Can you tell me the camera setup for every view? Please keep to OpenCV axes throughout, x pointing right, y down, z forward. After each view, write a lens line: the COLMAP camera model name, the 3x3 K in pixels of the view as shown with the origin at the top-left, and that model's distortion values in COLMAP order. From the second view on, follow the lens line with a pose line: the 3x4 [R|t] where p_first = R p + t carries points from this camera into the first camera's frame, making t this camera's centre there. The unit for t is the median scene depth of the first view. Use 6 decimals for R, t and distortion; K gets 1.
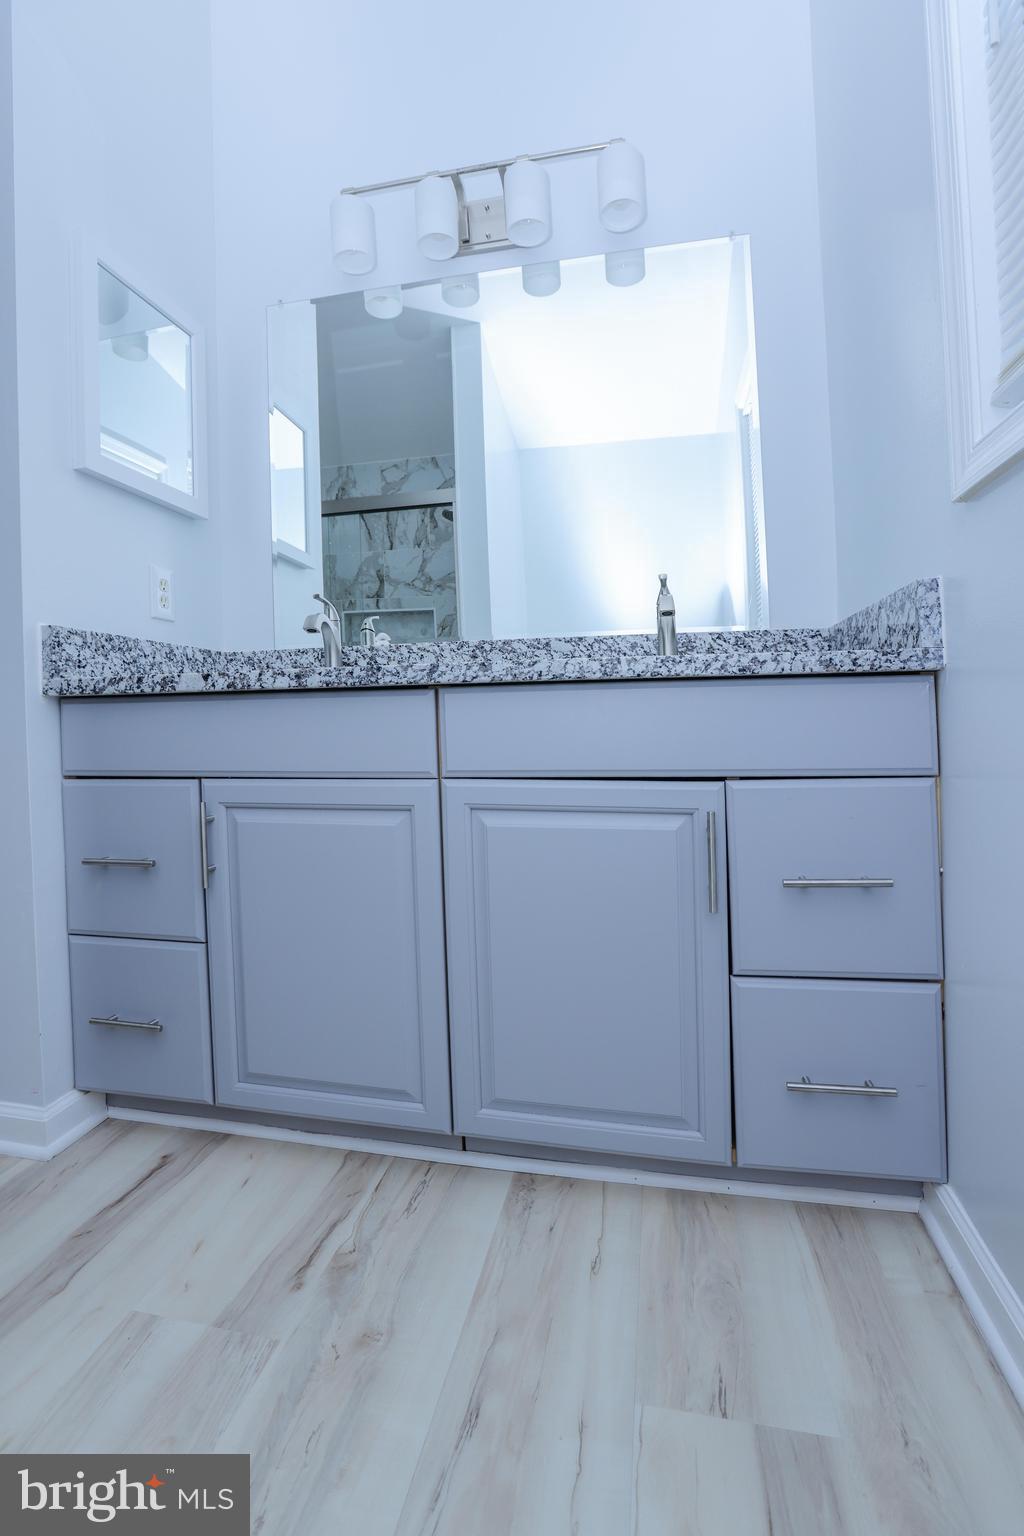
lens RADIAL K [[715.3, 0, 507.4], [0, 715.3, 769.2], [0, 0, 1]] dist [-0.004822, 0.005796]
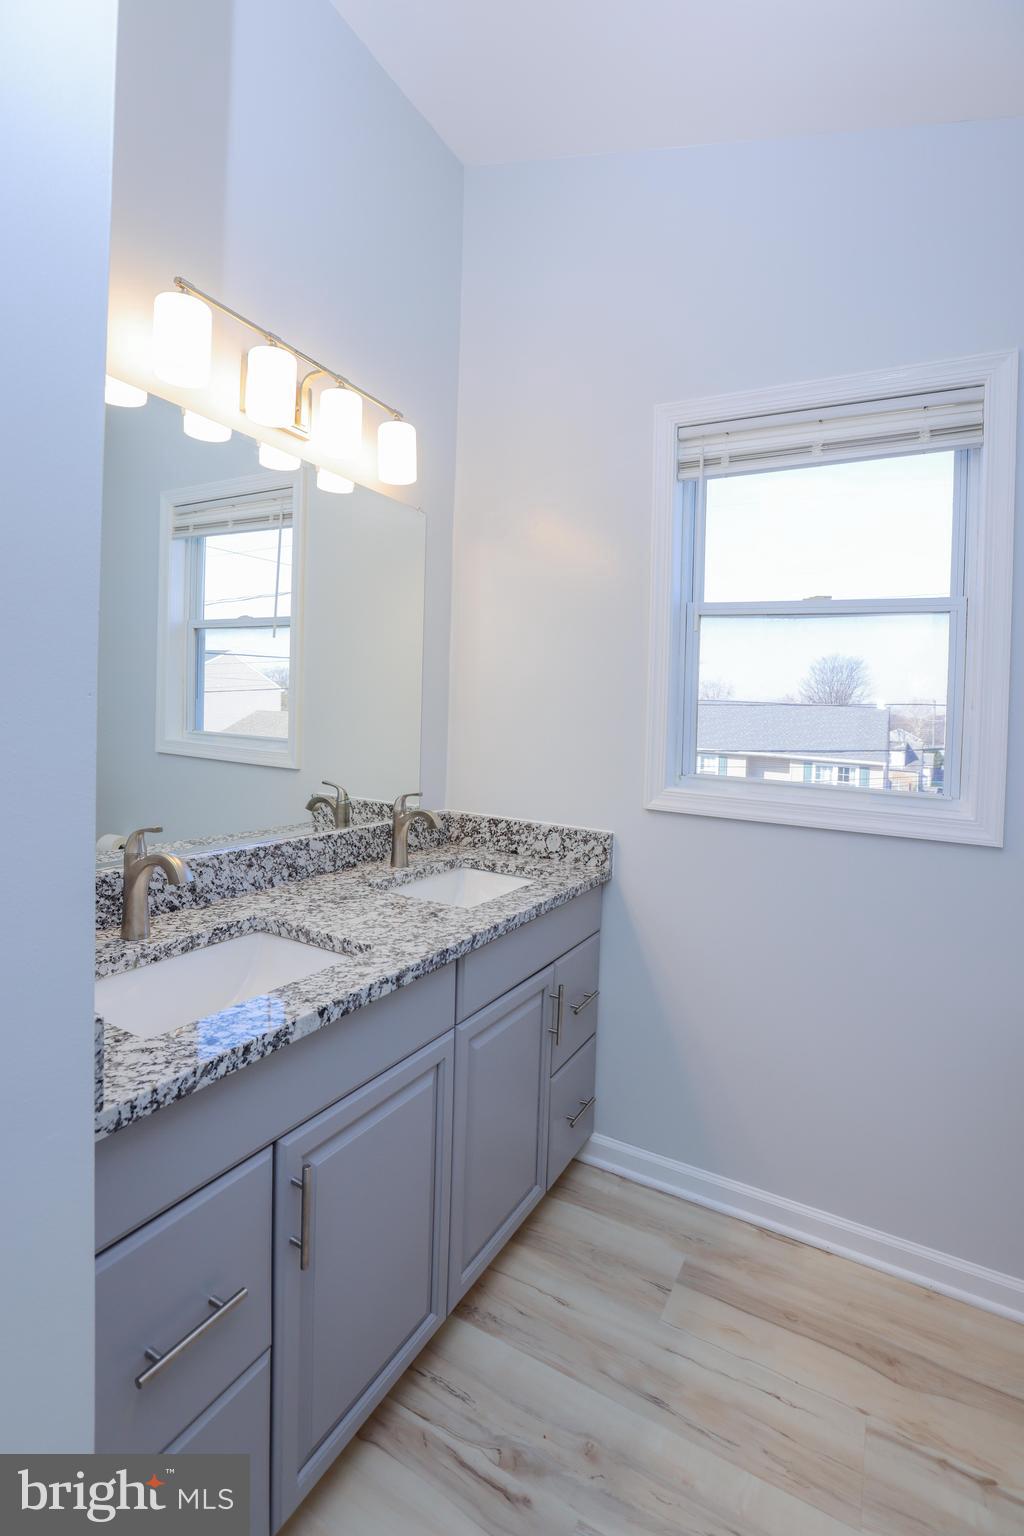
lens RADIAL K [[715.3, 0, 509.2], [0, 715.3, 770.5], [0, 0, 1]] dist [-0.004822, 0.005796]
pose [[0.281713, -0.040473, 0.958645, -1.204565], [-0.010676, 0.998916, 0.045311, -0.472270], [-0.959439, -0.022999, 0.280975, 0.620921]]
